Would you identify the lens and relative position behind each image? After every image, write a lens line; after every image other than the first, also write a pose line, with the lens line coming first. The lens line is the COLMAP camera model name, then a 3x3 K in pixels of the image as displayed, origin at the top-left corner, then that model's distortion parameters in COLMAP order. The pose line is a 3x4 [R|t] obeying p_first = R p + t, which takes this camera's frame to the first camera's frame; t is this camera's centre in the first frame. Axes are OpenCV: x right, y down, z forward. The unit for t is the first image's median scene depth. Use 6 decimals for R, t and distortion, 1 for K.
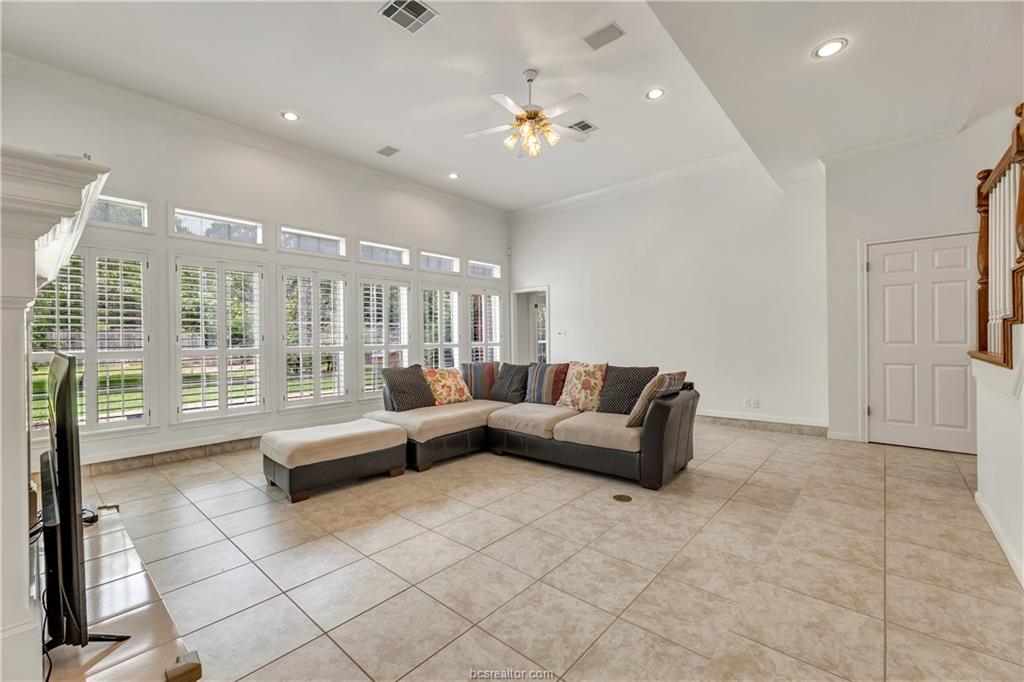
lens RADIAL K [[422.8, 0, 519.7], [0, 422.8, 336.1], [0, 0, 1]] dist [-0.000595, -0.000306]
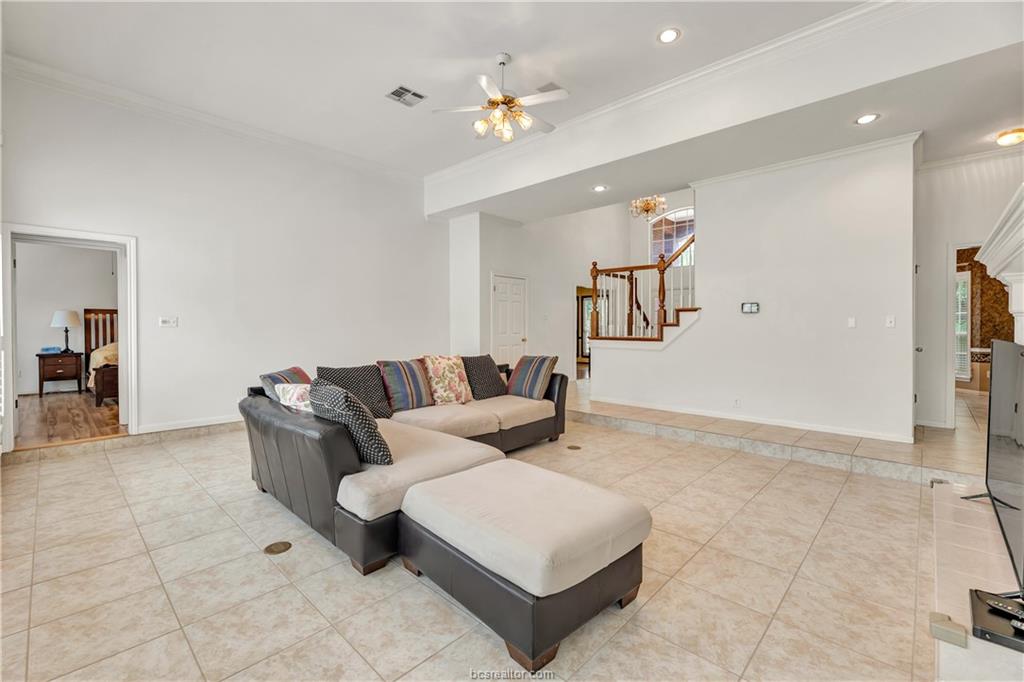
lens RADIAL K [[432.4, 0, 500.5], [0, 432.4, 332.3], [0, 0, 1]] dist [0.000241, 0.000005]
pose [[0.056116, 0.001221, 0.998423, -1.490359], [-0.007963, 0.999968, -0.000775, 0.019062], [-0.998392, -0.007907, 0.056124, 1.489005]]
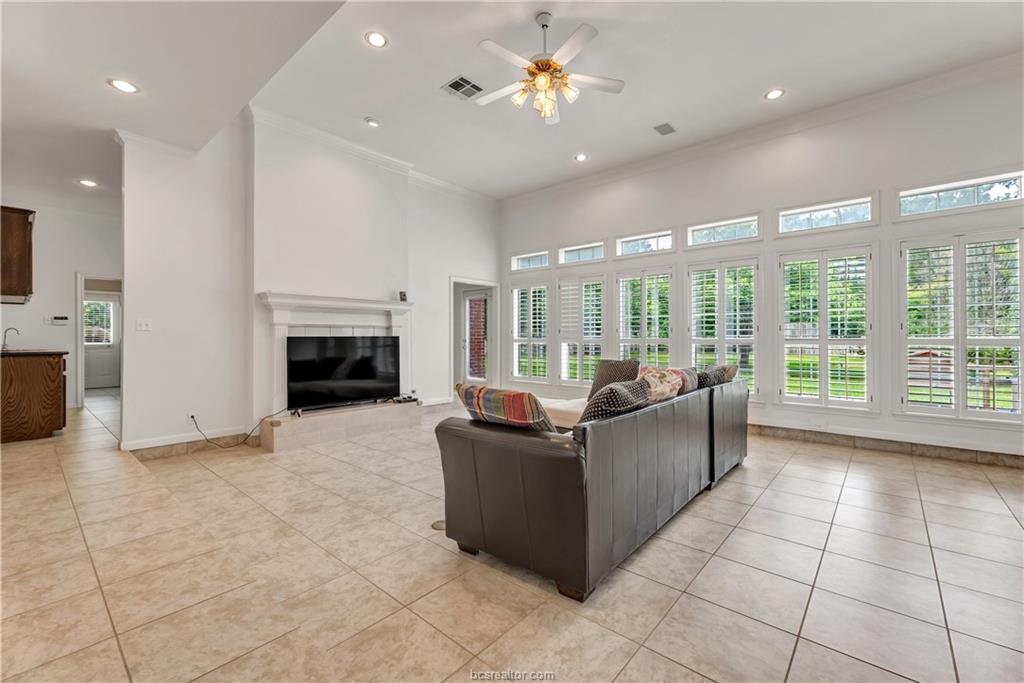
lens RADIAL K [[424.0, 0, 514.6], [0, 424.0, 335.9], [0, 0, 1]] dist [-0.000145, -0.000194]
pose [[0.003817, 0.009877, -0.999944, 1.372204], [0.008954, 0.999911, 0.009911, 0.008450], [0.999953, -0.008991, 0.003728, 1.463101]]
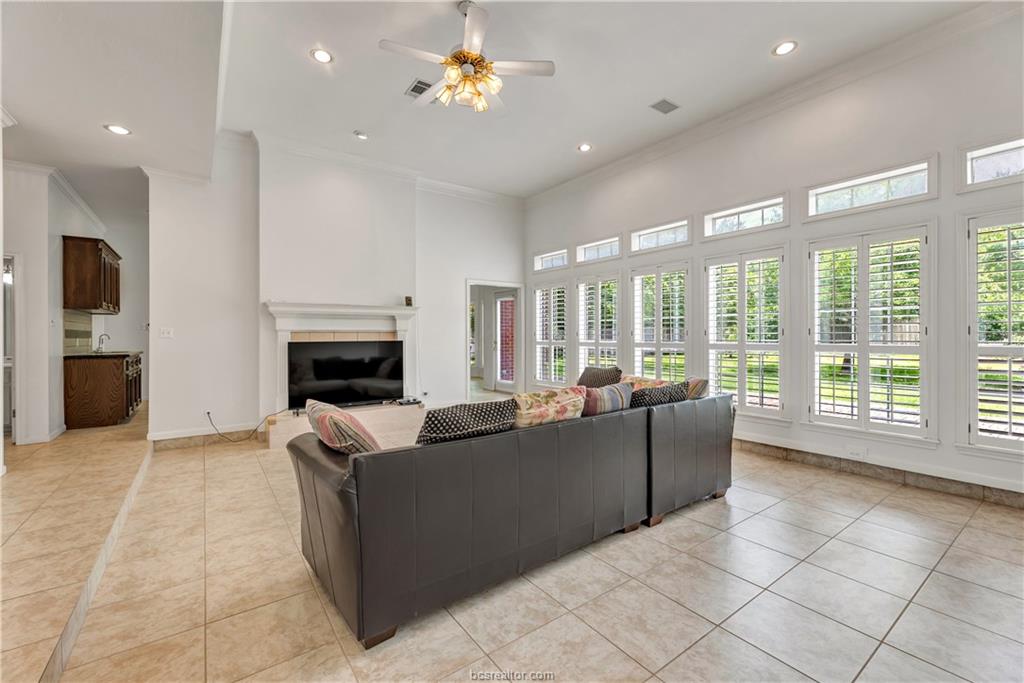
lens RADIAL K [[422.2, 0, 514.6], [0, 422.2, 335.2], [0, 0, 1]] dist [-0.000713, 0.000194]
pose [[-0.221759, 0.015891, -0.974972, 1.227538], [0.014217, 0.999814, 0.013062, -0.022206], [0.974998, -0.010965, -0.221944, 1.972207]]
